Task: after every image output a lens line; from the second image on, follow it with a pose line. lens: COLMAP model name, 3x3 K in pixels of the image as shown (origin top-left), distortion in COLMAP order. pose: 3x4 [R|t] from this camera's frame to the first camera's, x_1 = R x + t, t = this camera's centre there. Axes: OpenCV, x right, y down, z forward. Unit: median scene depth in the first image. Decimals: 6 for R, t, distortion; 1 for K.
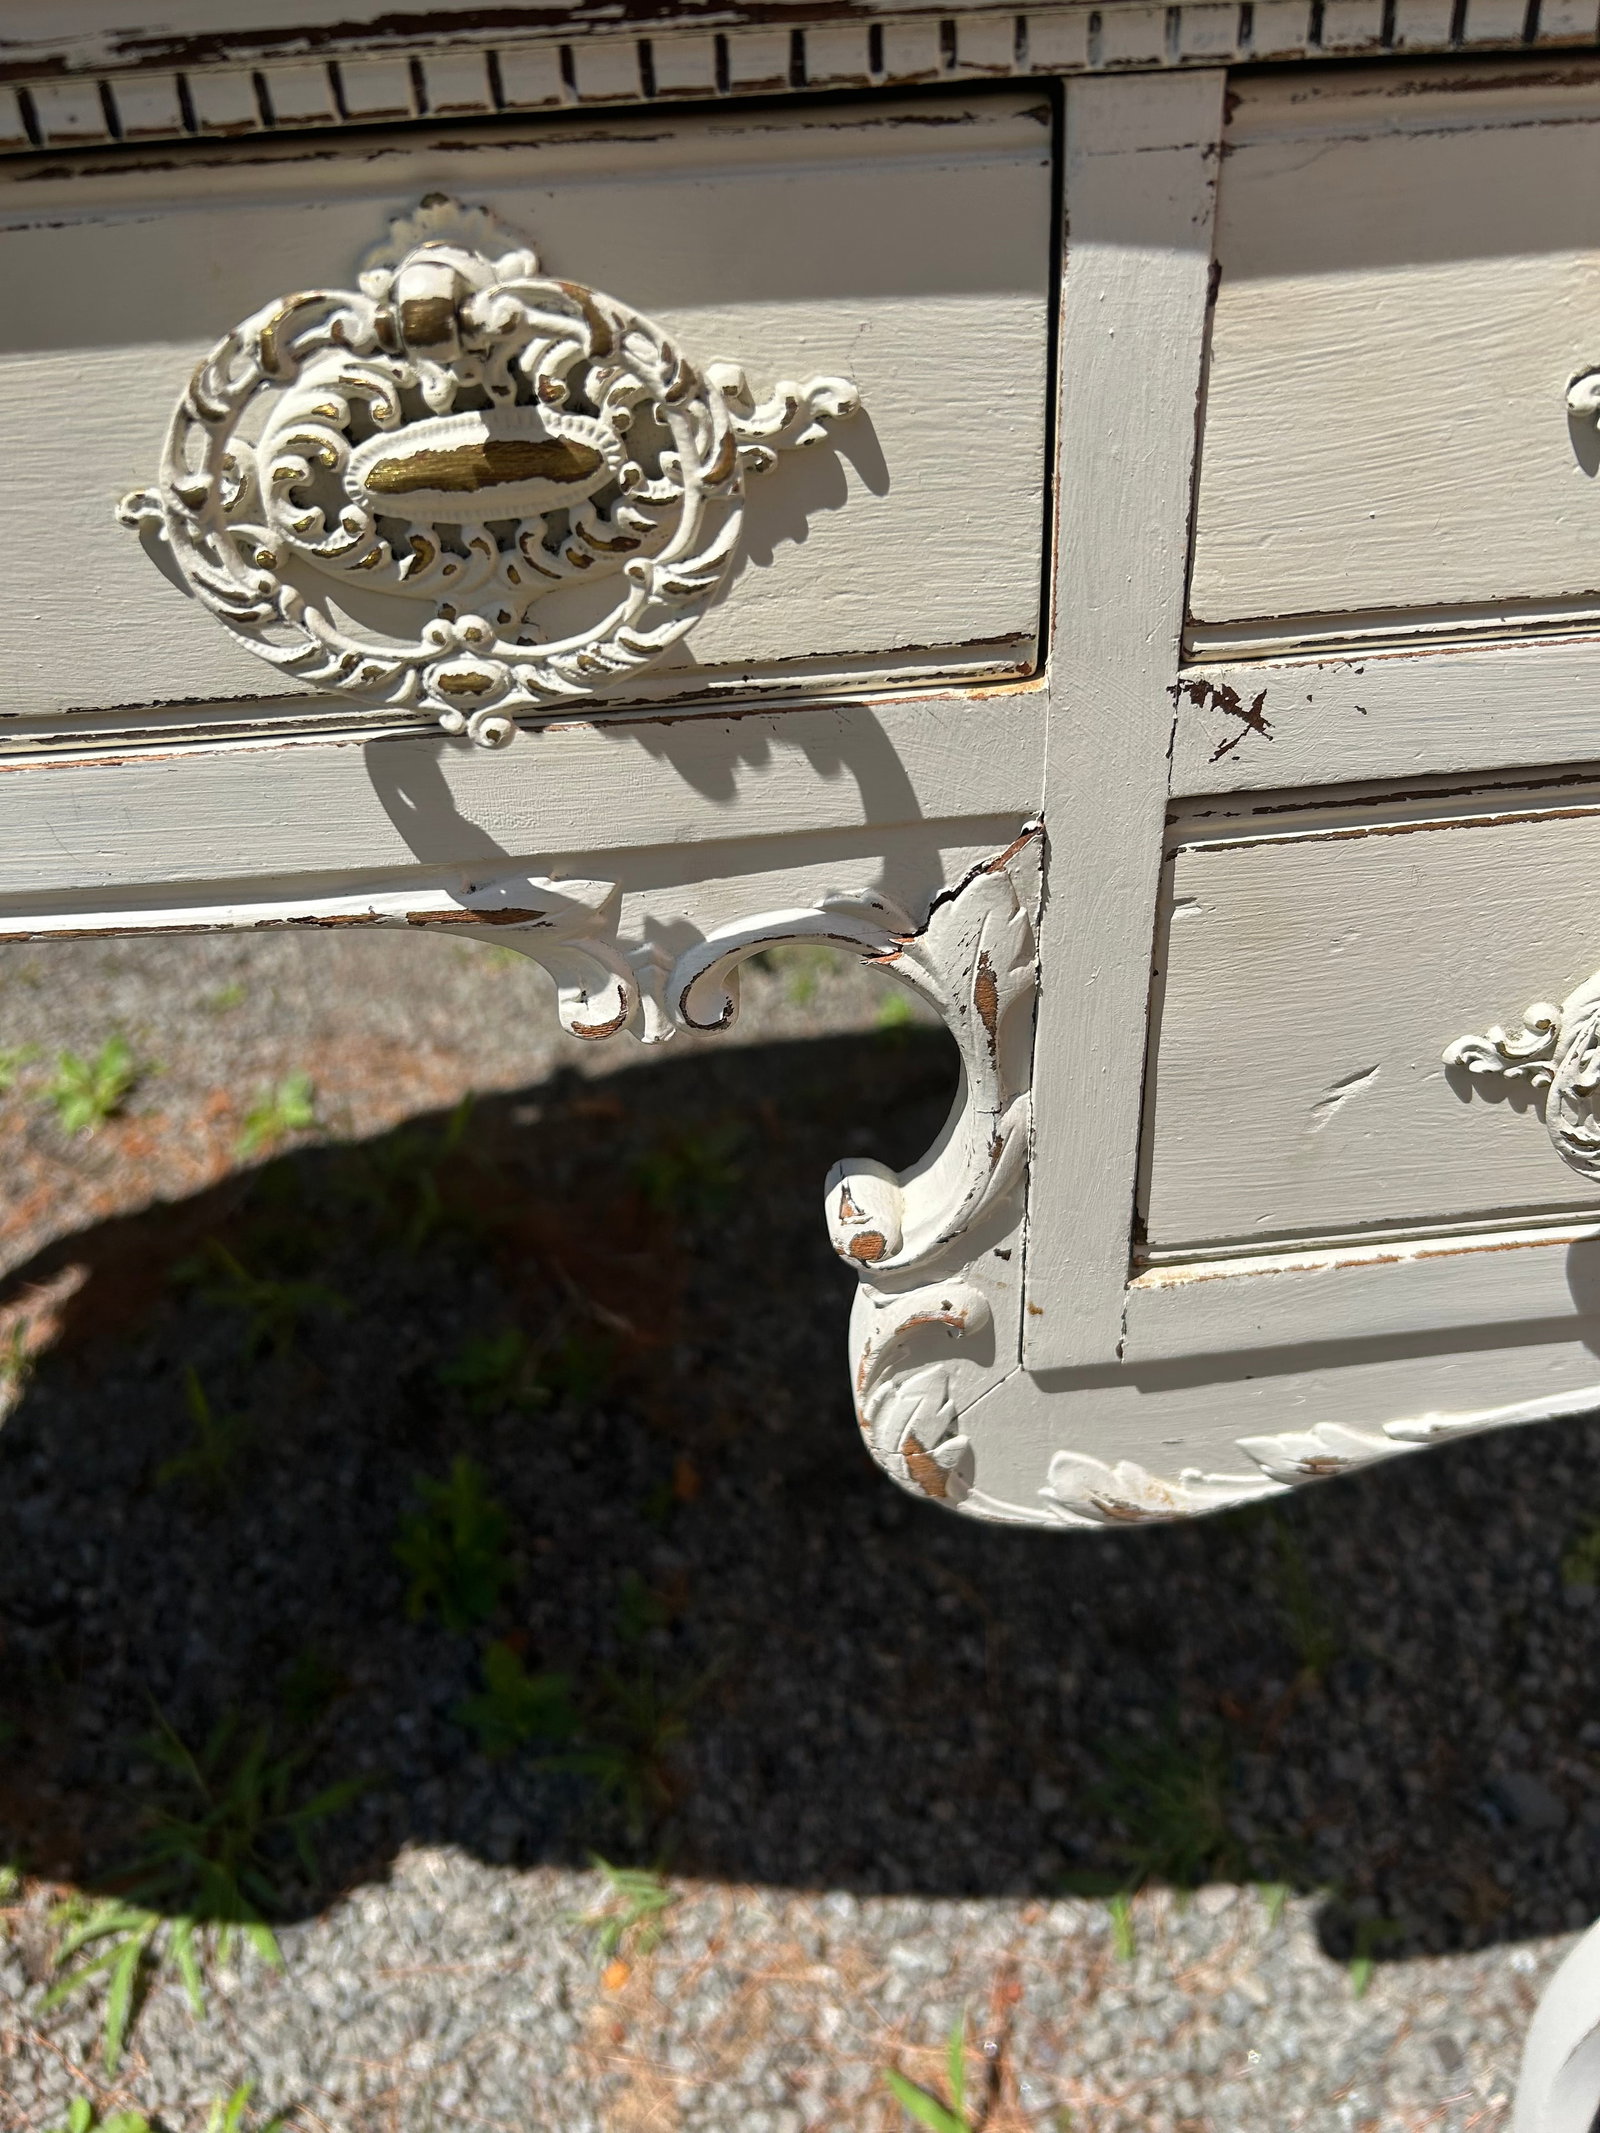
lens RADIAL K [[1662.4, 0, 801.2], [0, 1662.4, 1080.3], [0, 0, 1]] dist [0.007798, -0.018940]
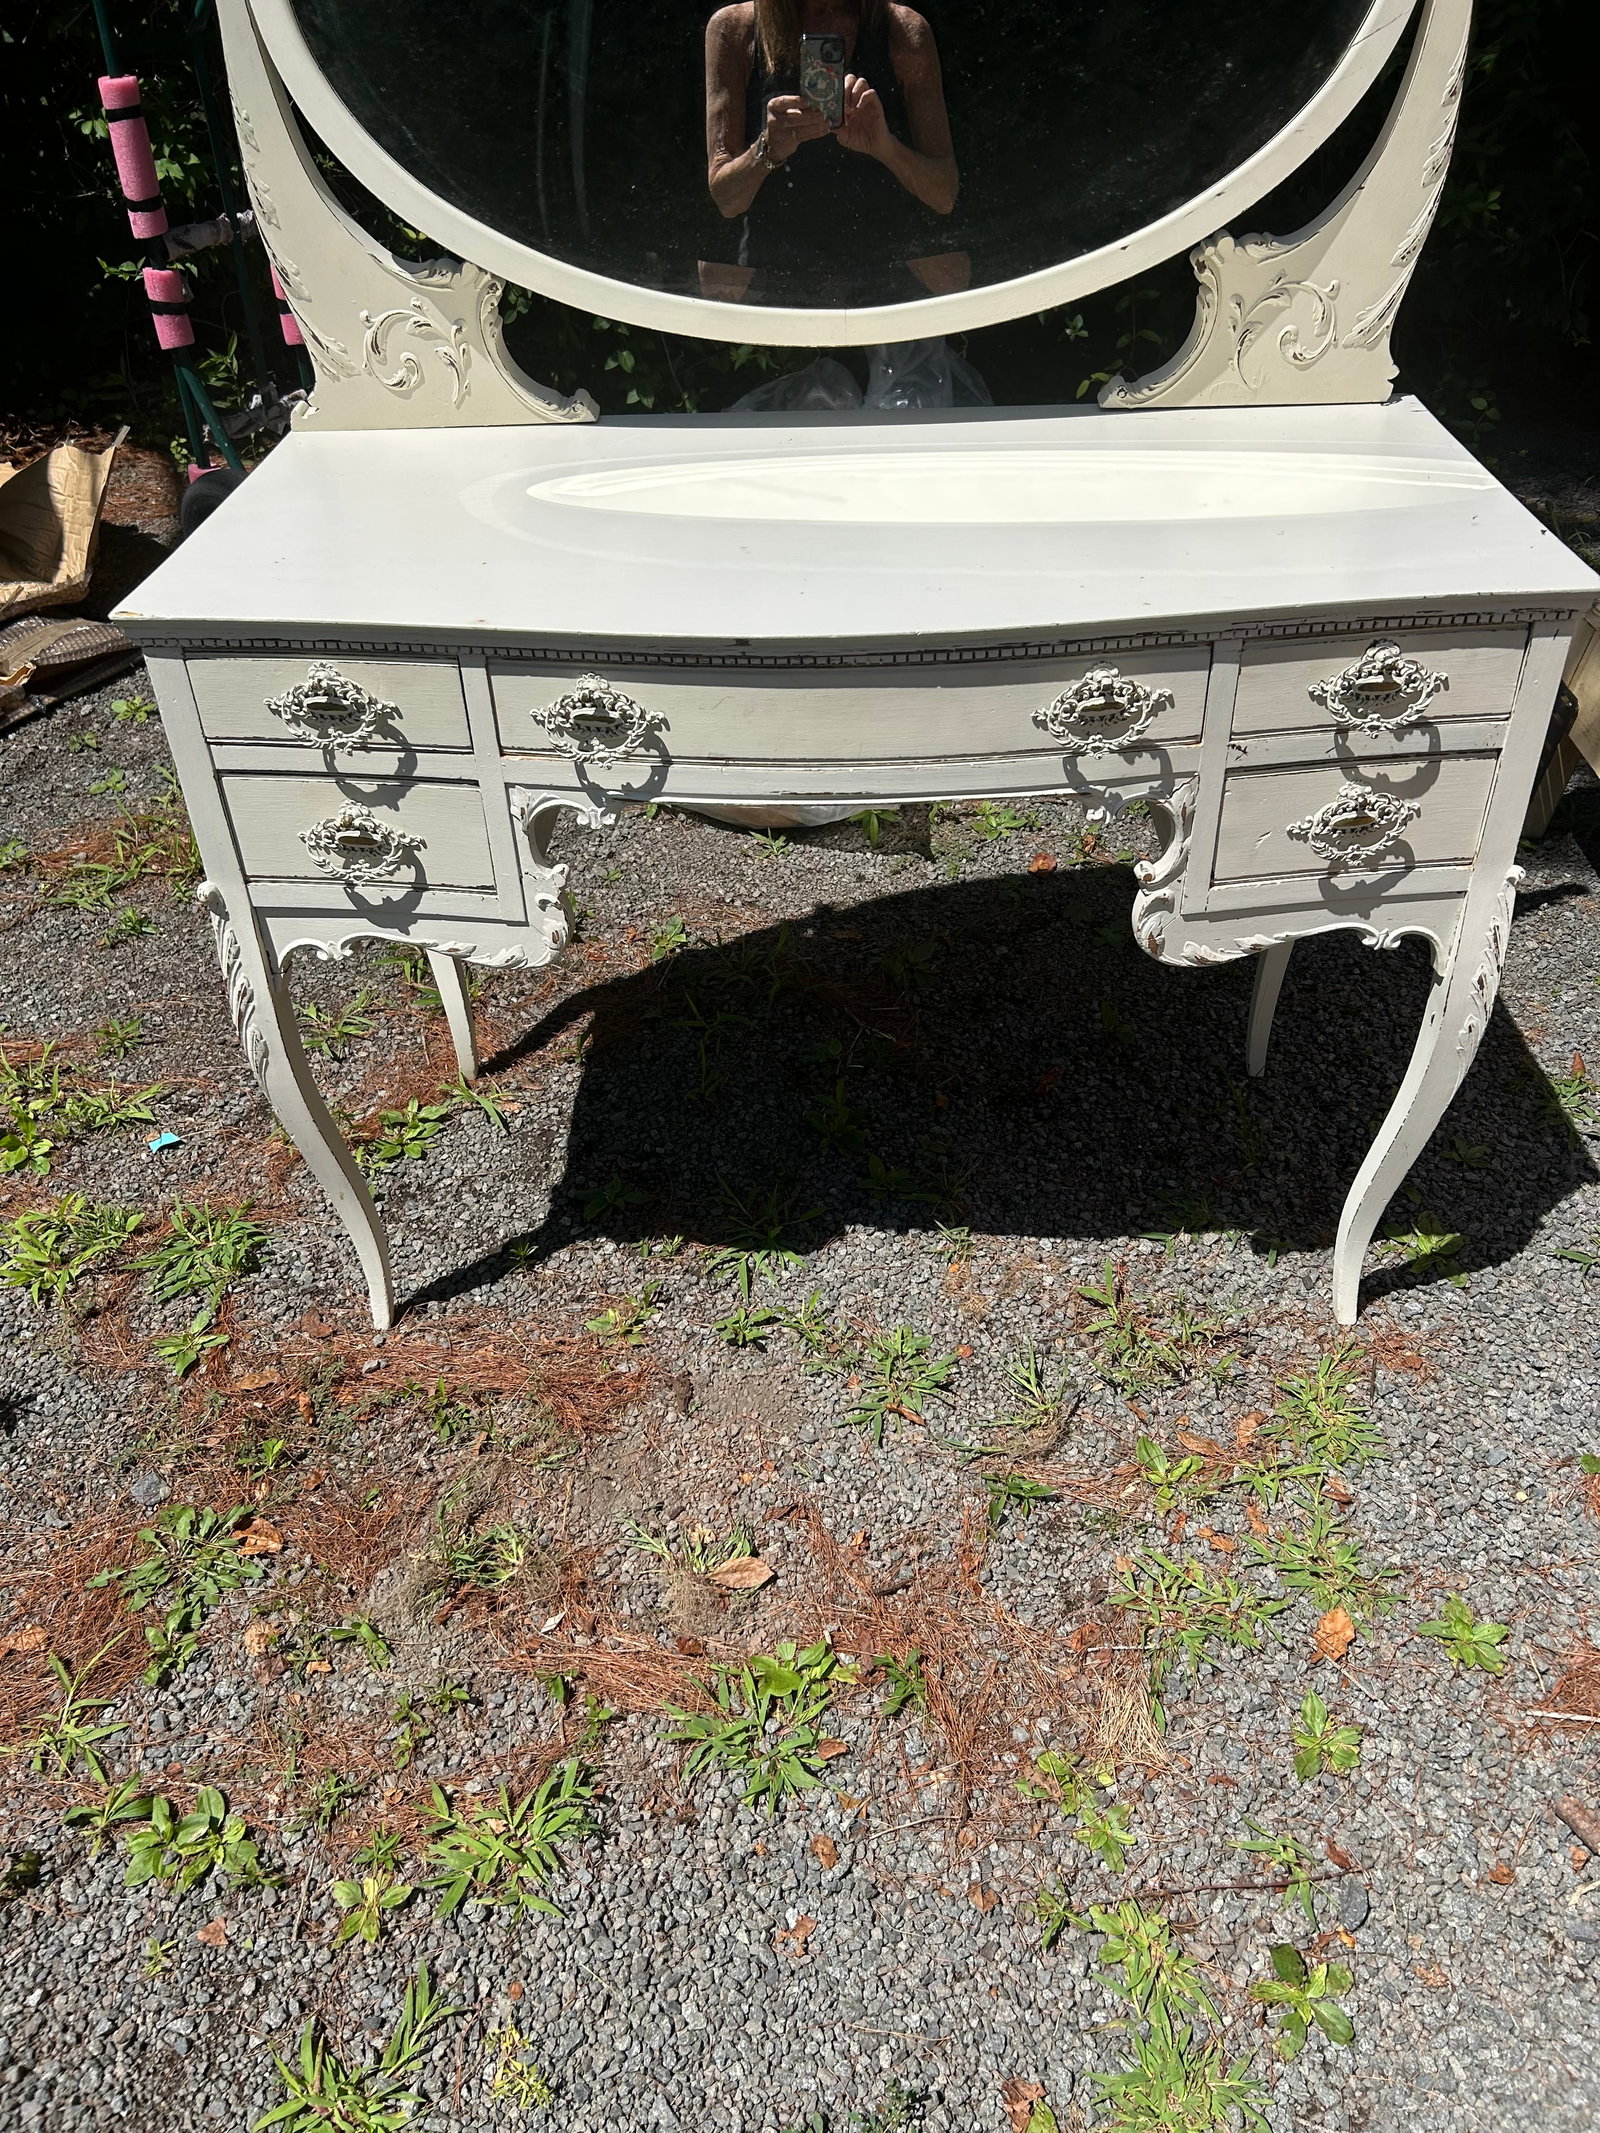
lens RADIAL K [[1608.8, 0, 807.9], [0, 1608.8, 1079.0], [0, 0, 1]] dist [0.054437, -0.061374]
pose [[0.999422, -0.005398, 0.033565, -0.972178], [0.004145, 0.999295, 0.037306, 0.462689], [-0.033743, -0.037145, 0.998740, -3.092450]]
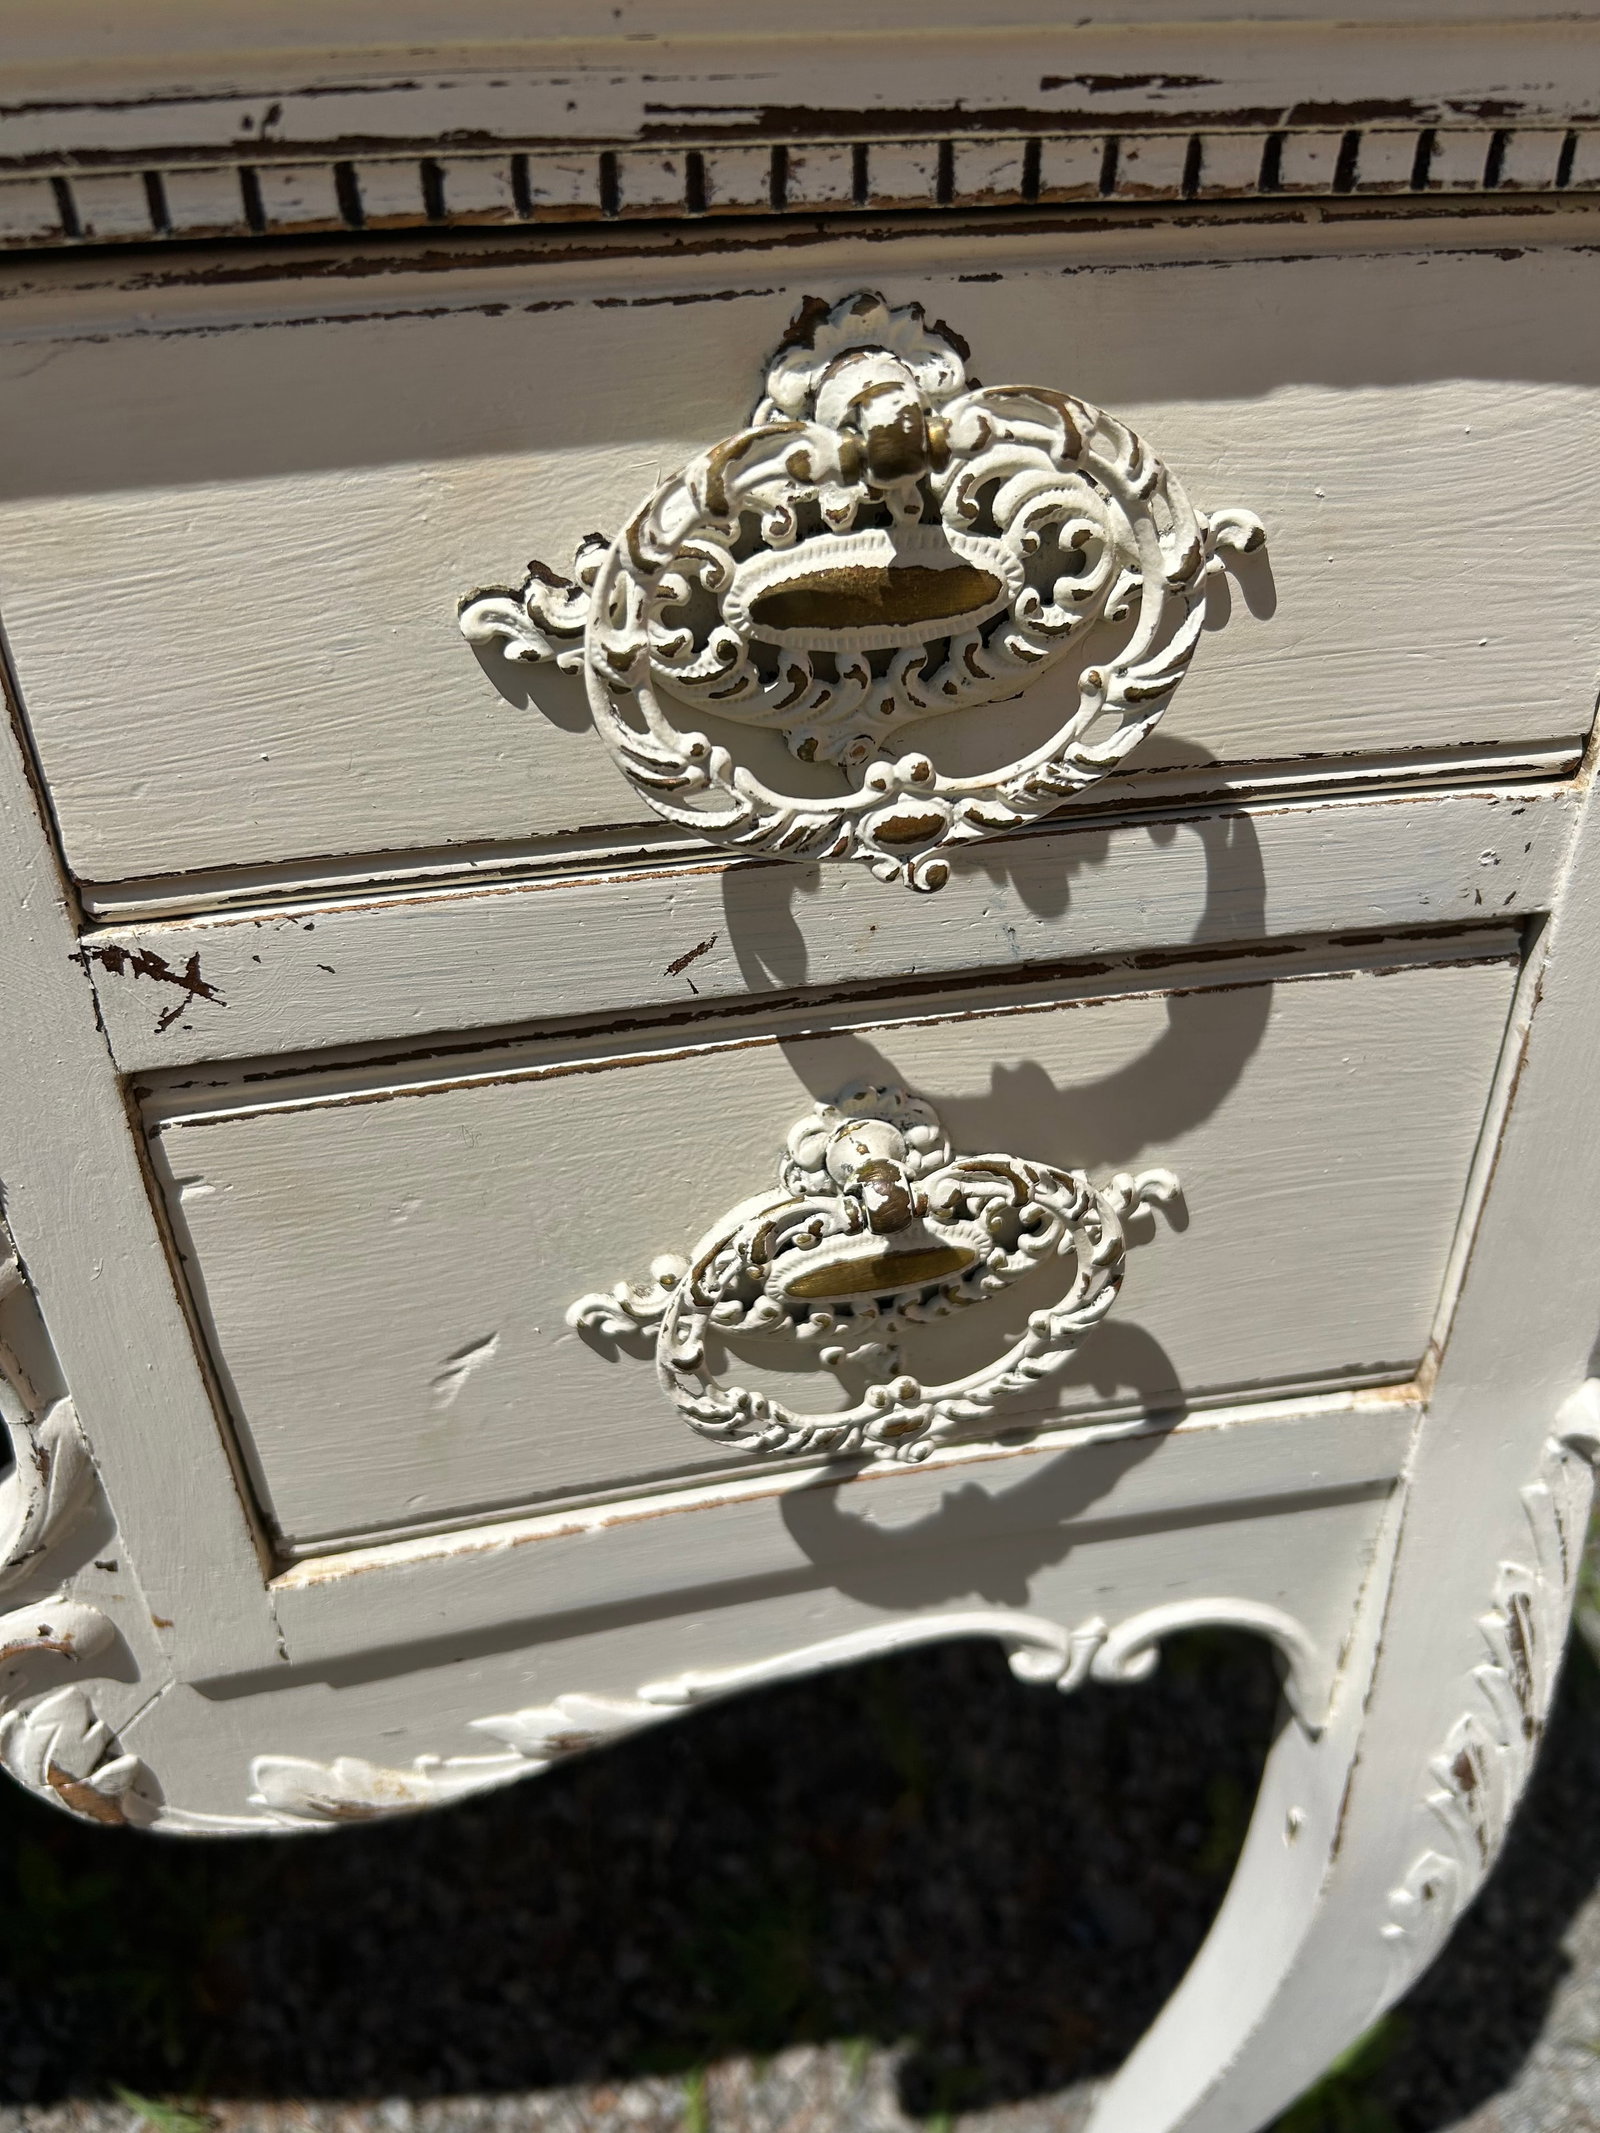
lens RADIAL K [[1677.6, 0, 797.6], [0, 1677.6, 1074.6], [0, 0, 1]] dist [0.007630, -0.029114]
pose [[0.991485, -0.045674, 0.121946, 0.403016], [0.048784, 0.998553, -0.022638, -0.117305], [-0.120736, 0.028395, 0.992279, 0.098974]]
